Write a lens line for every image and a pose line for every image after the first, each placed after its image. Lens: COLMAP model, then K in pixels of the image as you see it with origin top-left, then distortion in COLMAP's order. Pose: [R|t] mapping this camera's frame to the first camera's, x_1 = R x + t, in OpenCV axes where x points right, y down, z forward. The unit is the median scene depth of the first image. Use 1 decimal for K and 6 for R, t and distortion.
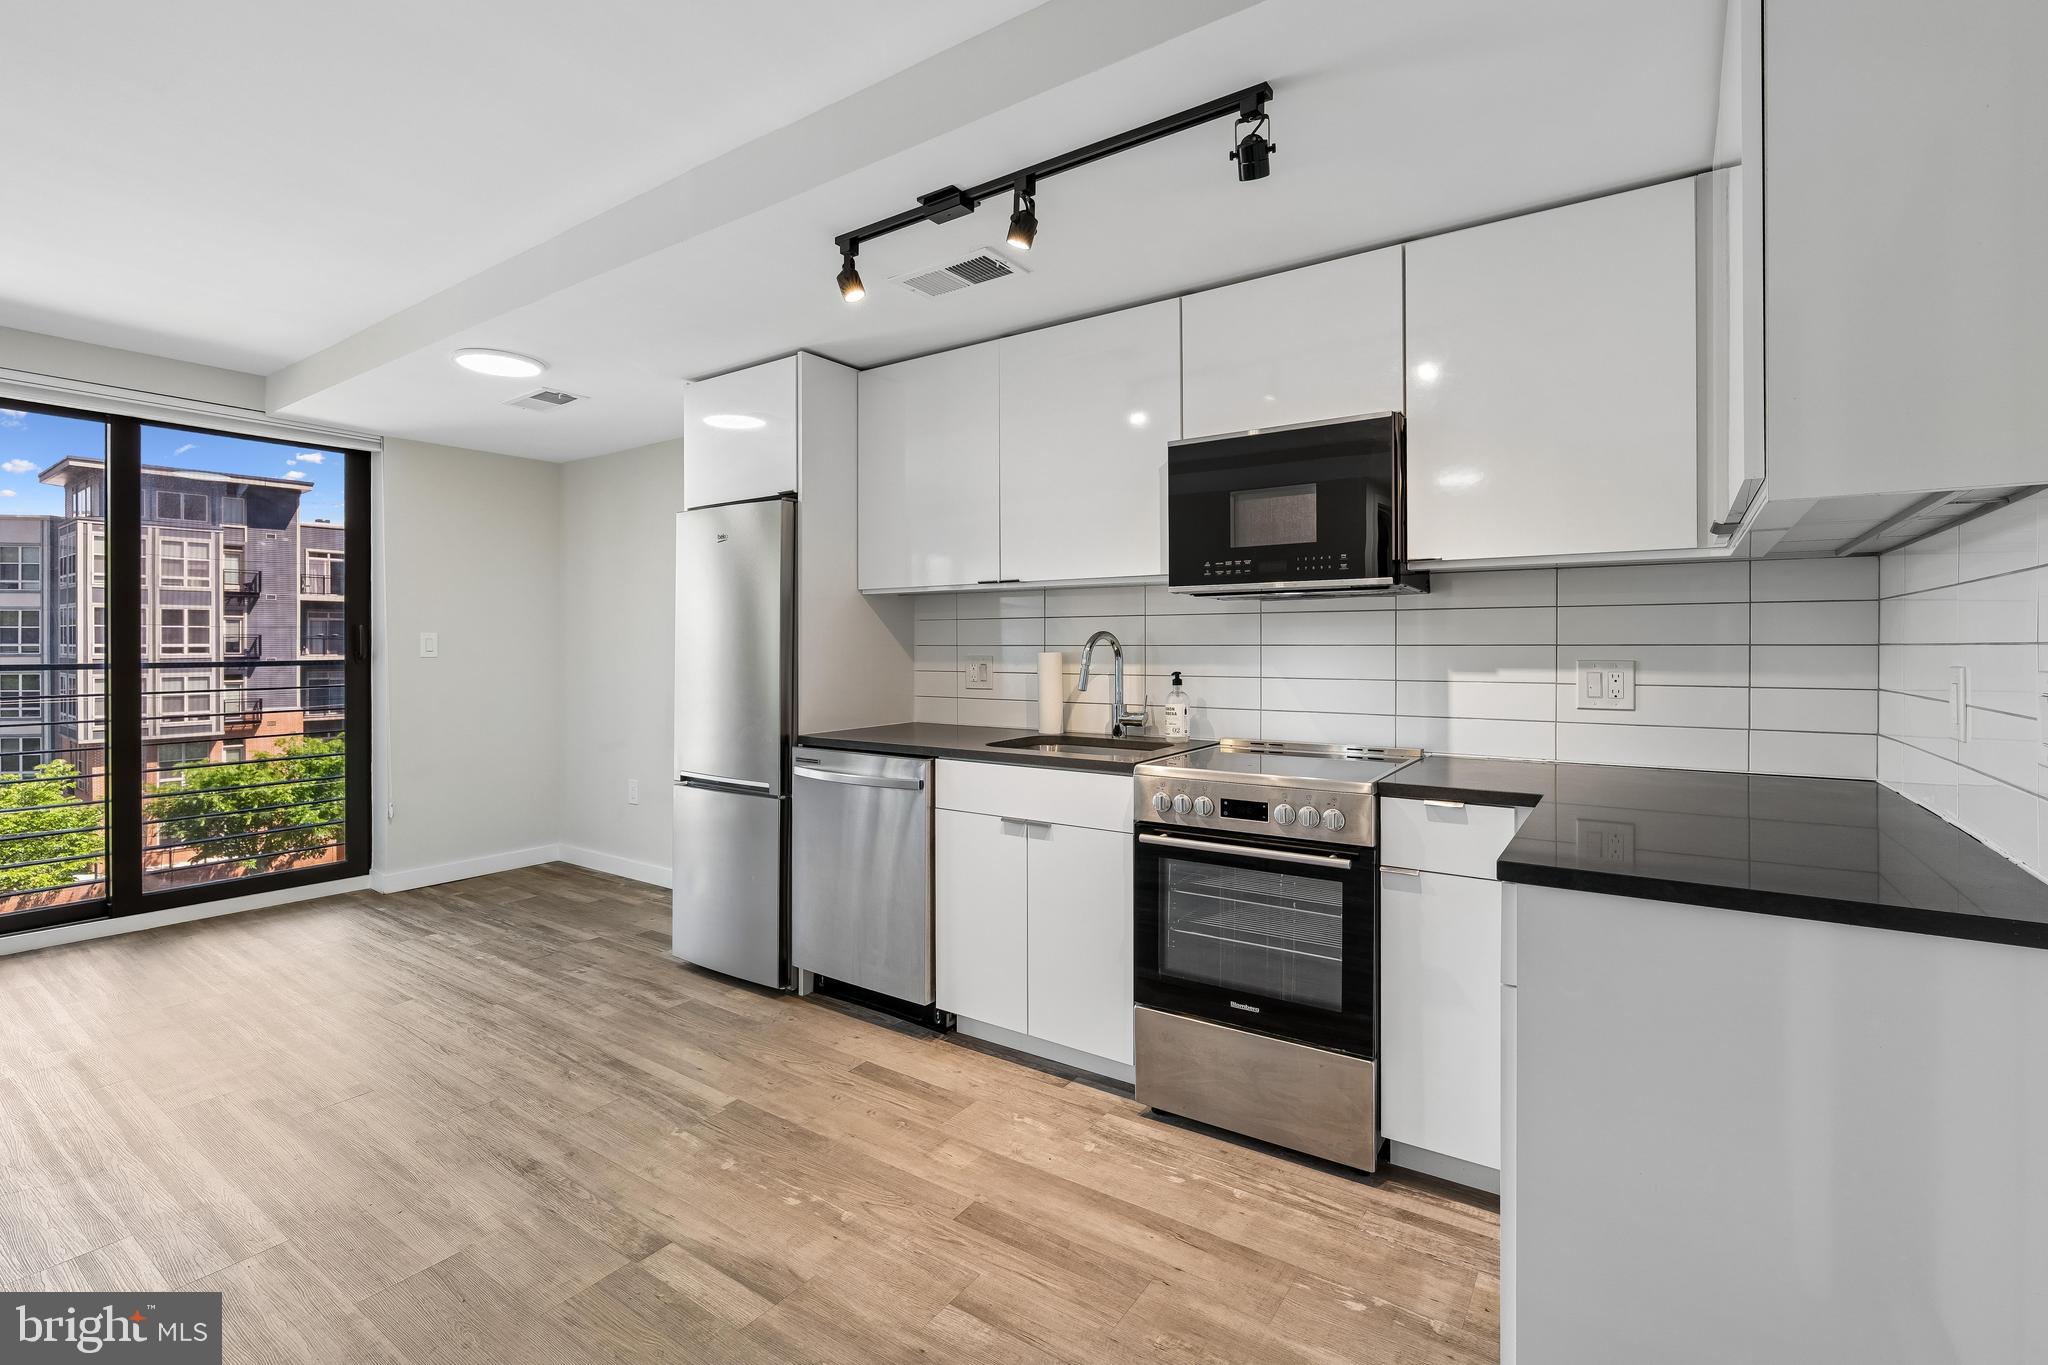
lens RADIAL K [[916.5, 0, 1023.0], [0, 916.5, 642.2], [0, 0, 1]] dist [-0.009869, 0.001107]
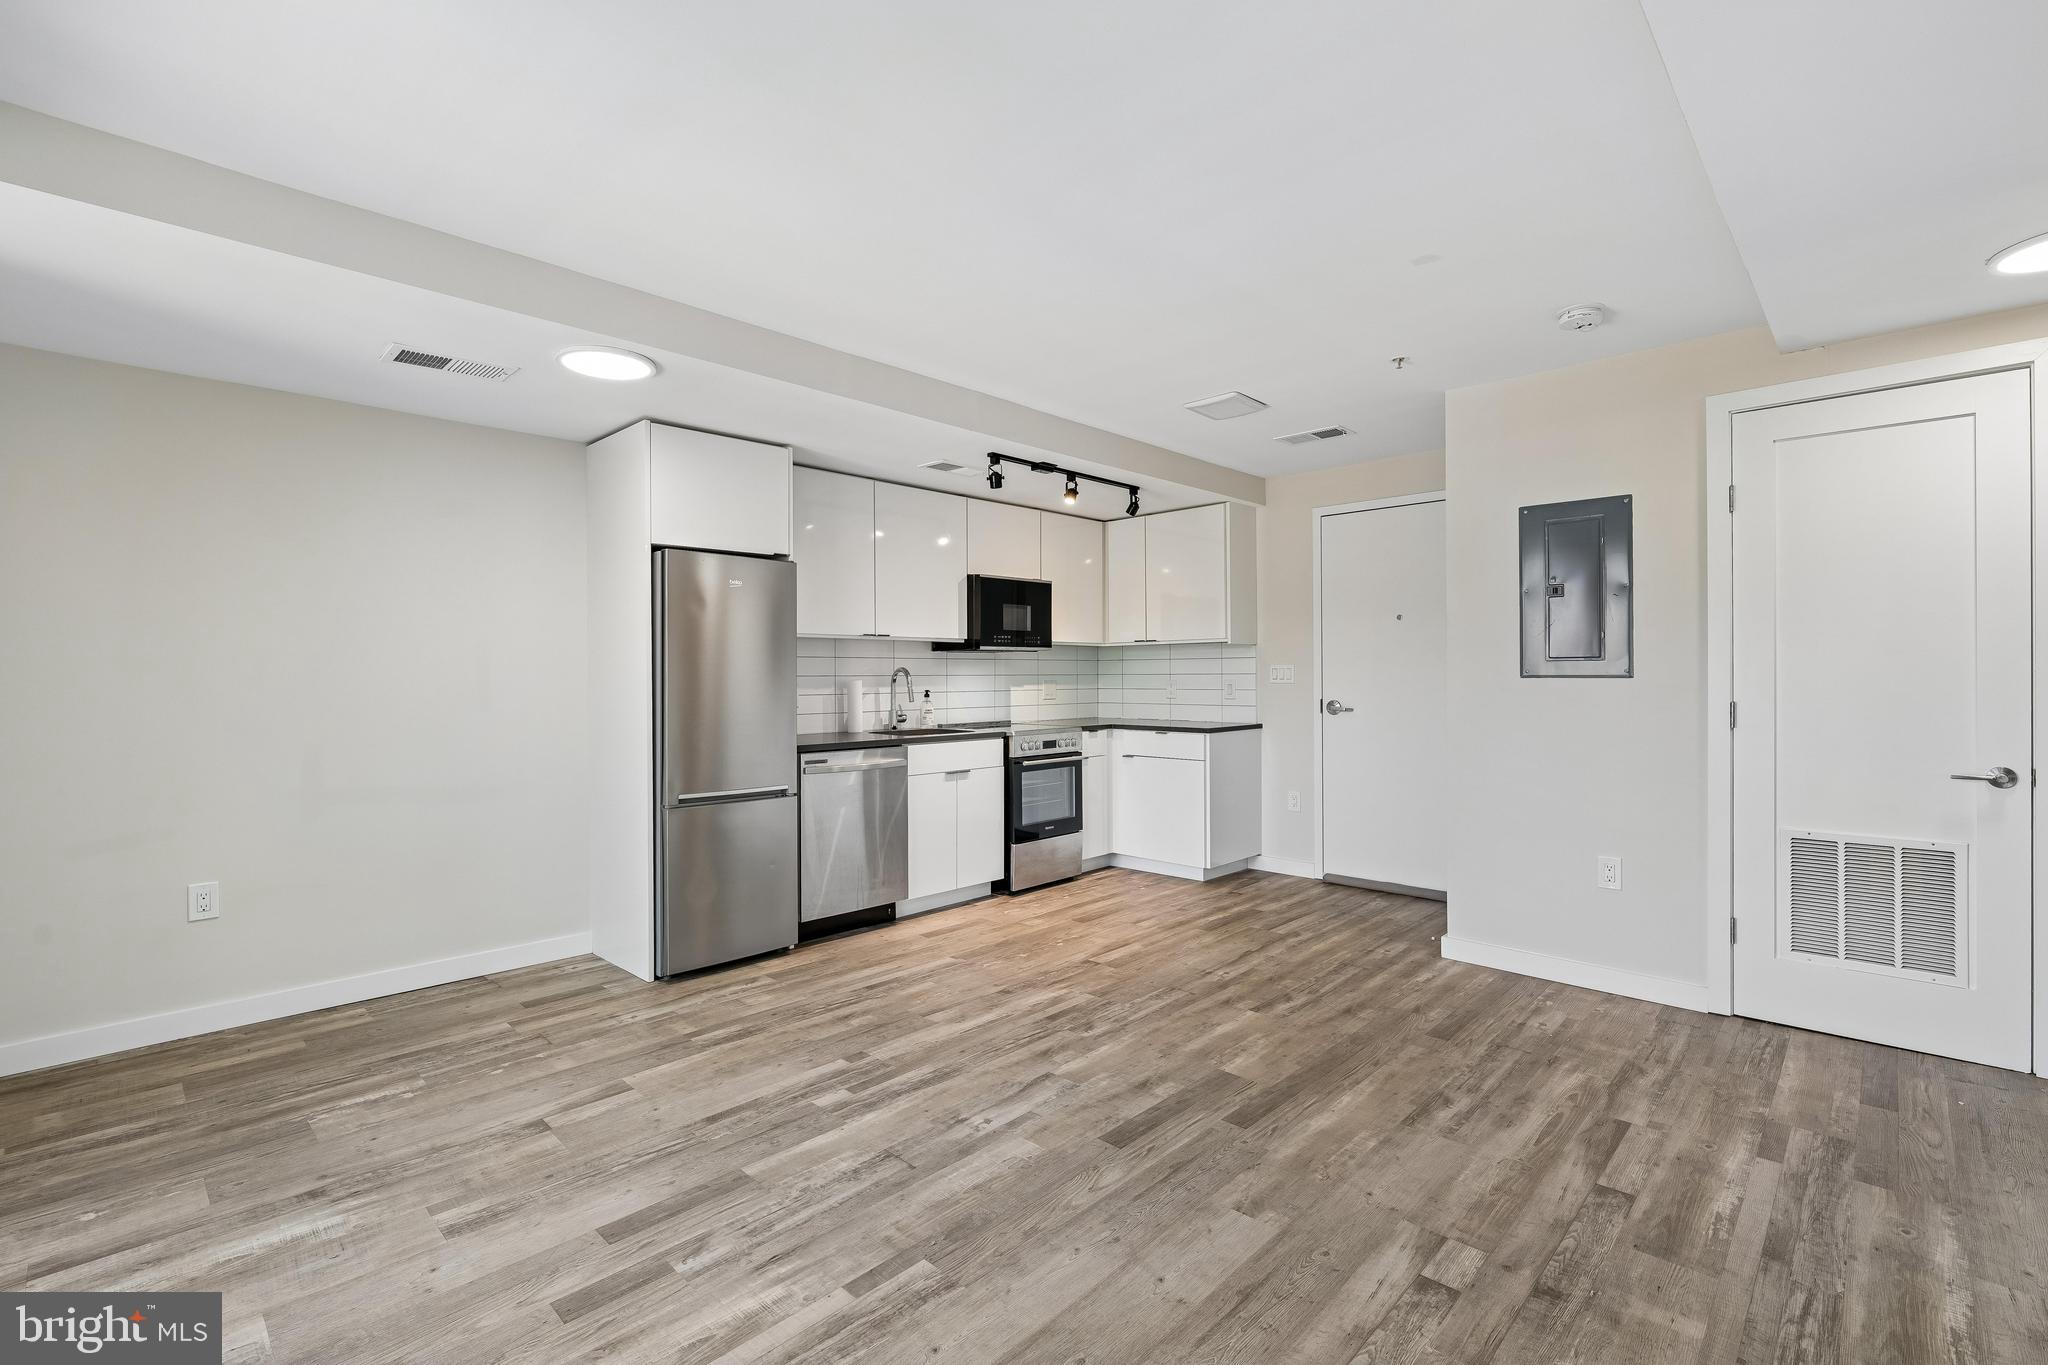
lens RADIAL K [[909.2, 0, 1026.8], [0, 909.2, 669.0], [0, 0, 1]] dist [-0.011814, 0.002903]
pose [[0.160322, 0.006755, 0.987042, -1.642968], [-0.000227, 0.999977, -0.006806, 0.002818], [-0.987065, 0.000867, 0.160320, 0.532828]]
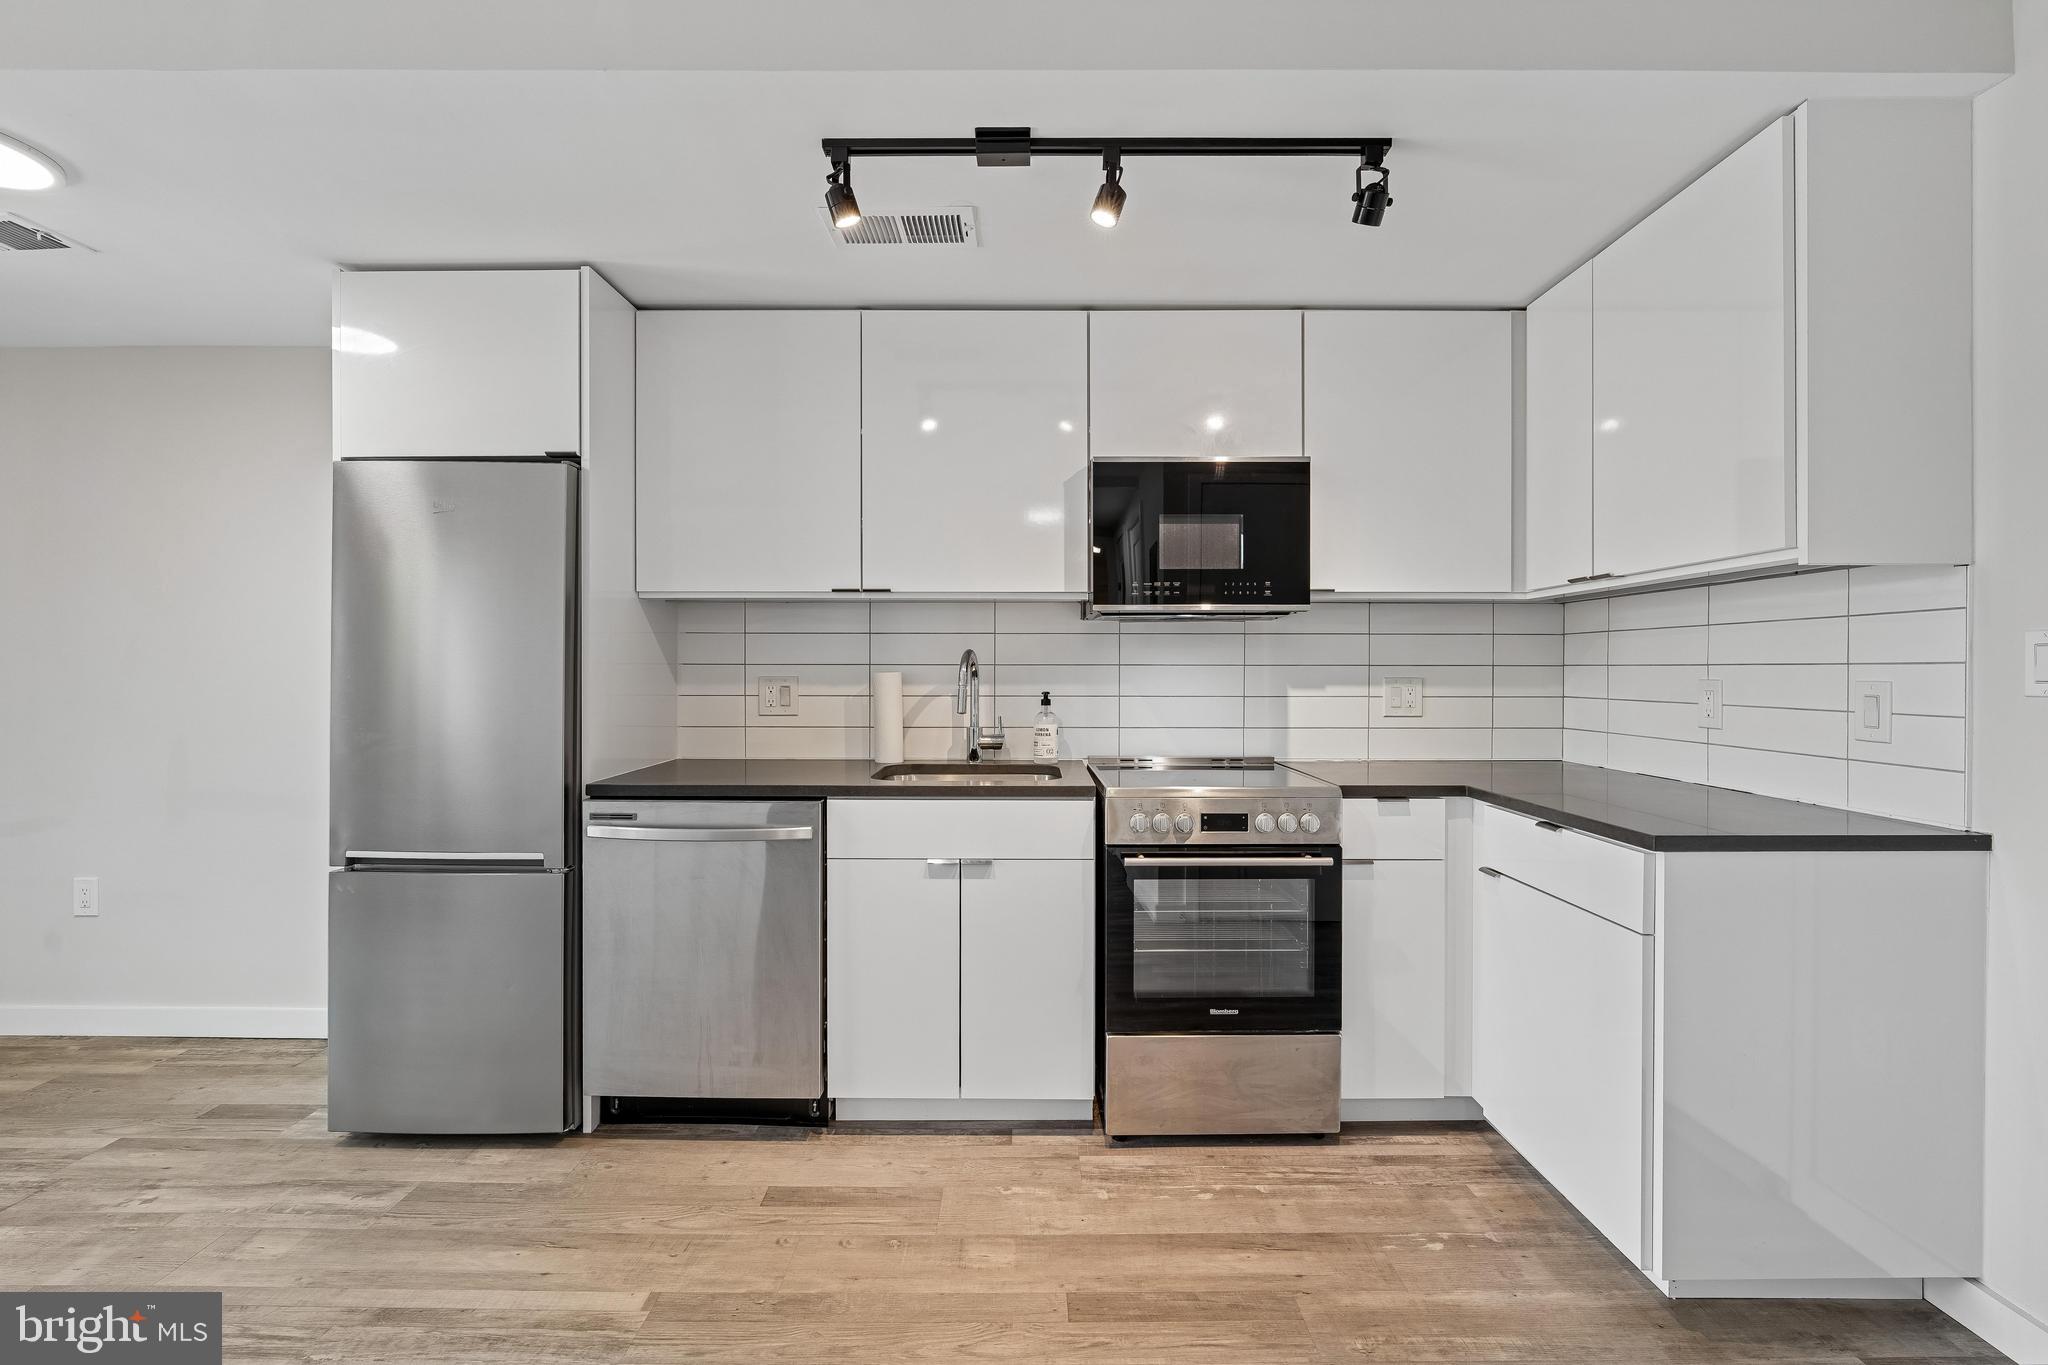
lens RADIAL K [[909.2, 0, 1026.8], [0, 909.2, 669.0], [0, 0, 1]] dist [-0.011814, 0.002903]
pose [[0.824014, 0.001252, 0.566569, -0.414047], [-0.004412, 0.999981, 0.004207, 0.004156], [-0.566553, -0.005966, 0.824004, 0.218220]]
